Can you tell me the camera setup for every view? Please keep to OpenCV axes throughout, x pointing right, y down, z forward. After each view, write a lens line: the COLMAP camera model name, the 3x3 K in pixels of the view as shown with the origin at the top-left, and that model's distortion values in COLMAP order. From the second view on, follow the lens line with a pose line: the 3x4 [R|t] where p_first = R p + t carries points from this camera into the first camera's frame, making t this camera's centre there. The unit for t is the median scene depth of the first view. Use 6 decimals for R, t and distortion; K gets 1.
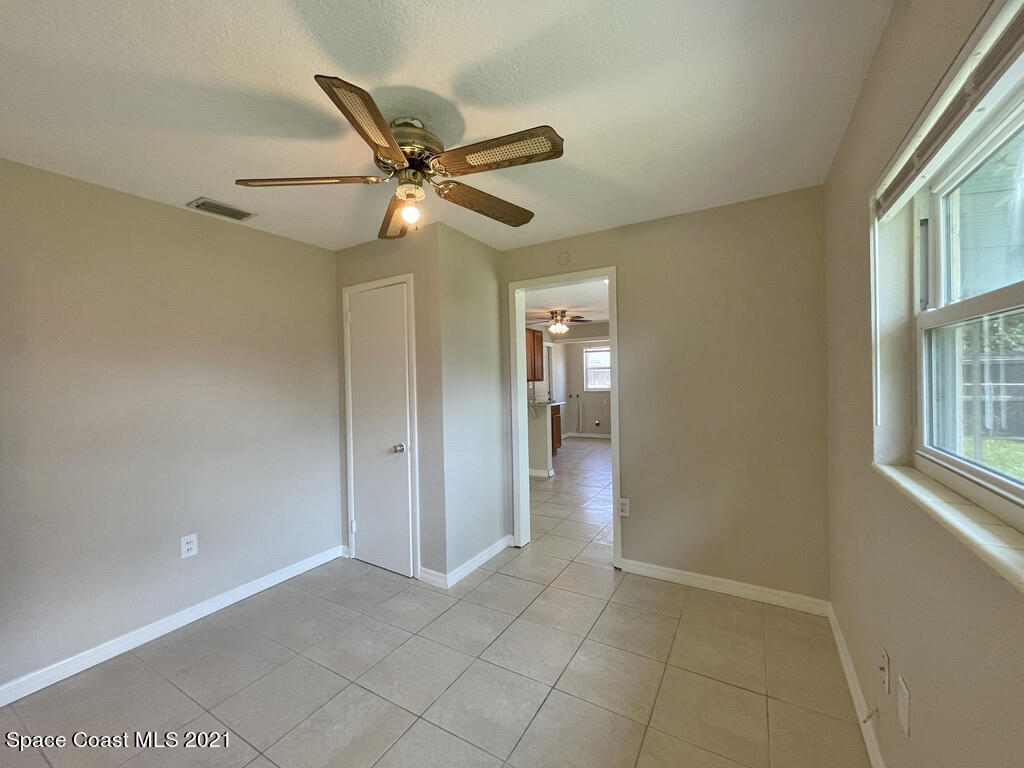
lens RADIAL K [[413.8, 0, 510.5], [0, 413.8, 383.5], [0, 0, 1]] dist [-0.005228, 0.000687]
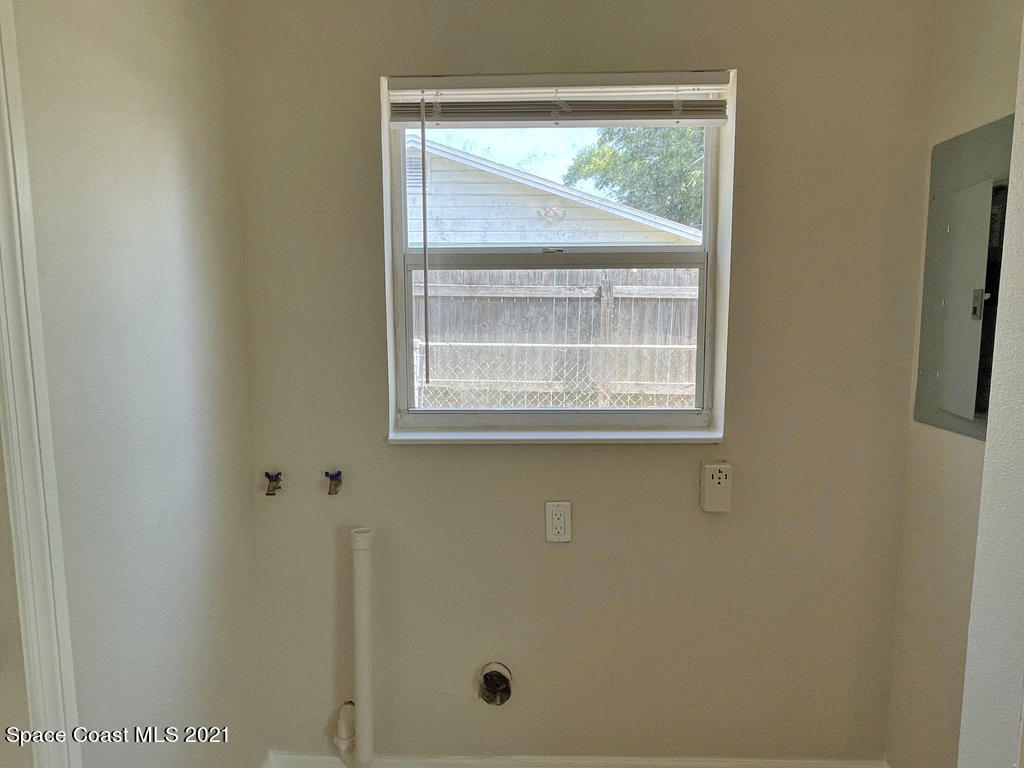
lens RADIAL K [[637.8, 0, 512.0], [0, 637.8, 384.0], [0, 0, 1]] dist [-0.017022, -0.000266]
pose [[0.874439, -0.041763, 0.483335, 0.119167], [-0.006259, 0.995234, 0.097317, -0.017429], [-0.485095, -0.088123, 0.870010, 0.818206]]
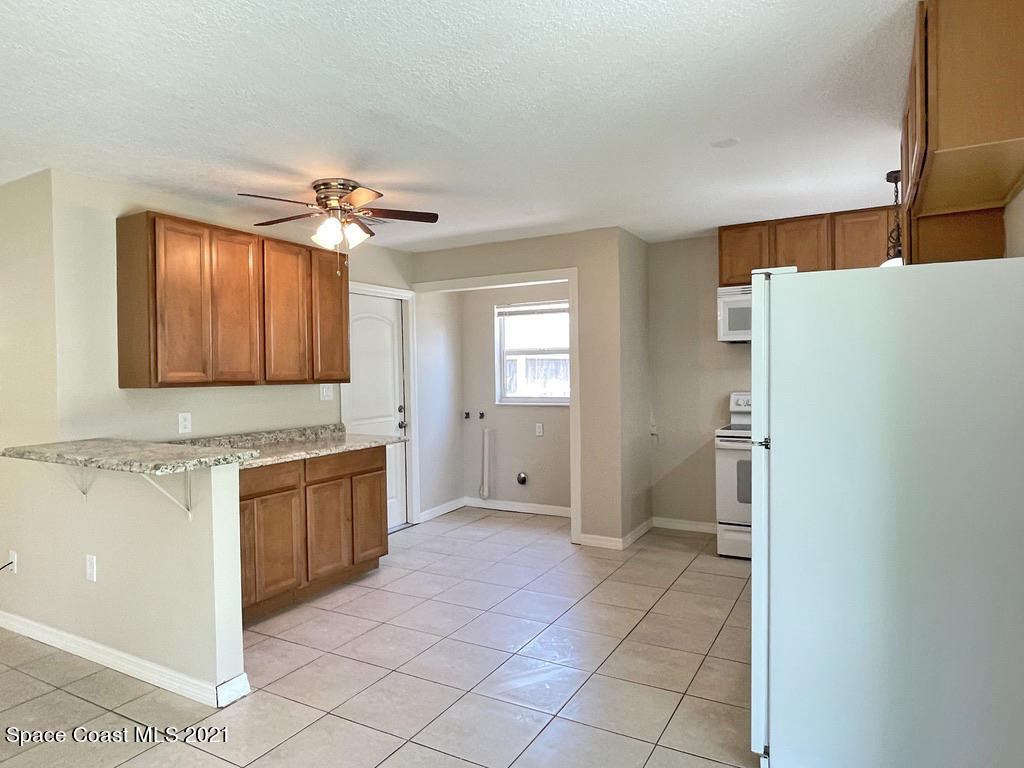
lens RADIAL K [[637.8, 0, 512.0], [0, 637.8, 384.0], [0, 0, 1]] dist [-0.017022, -0.000266]
pose [[0.999710, 0.008548, 0.022498, 0.180743], [-0.008630, 0.999956, 0.003564, -0.005550], [-0.022466, -0.003758, 0.999741, 0.325030]]
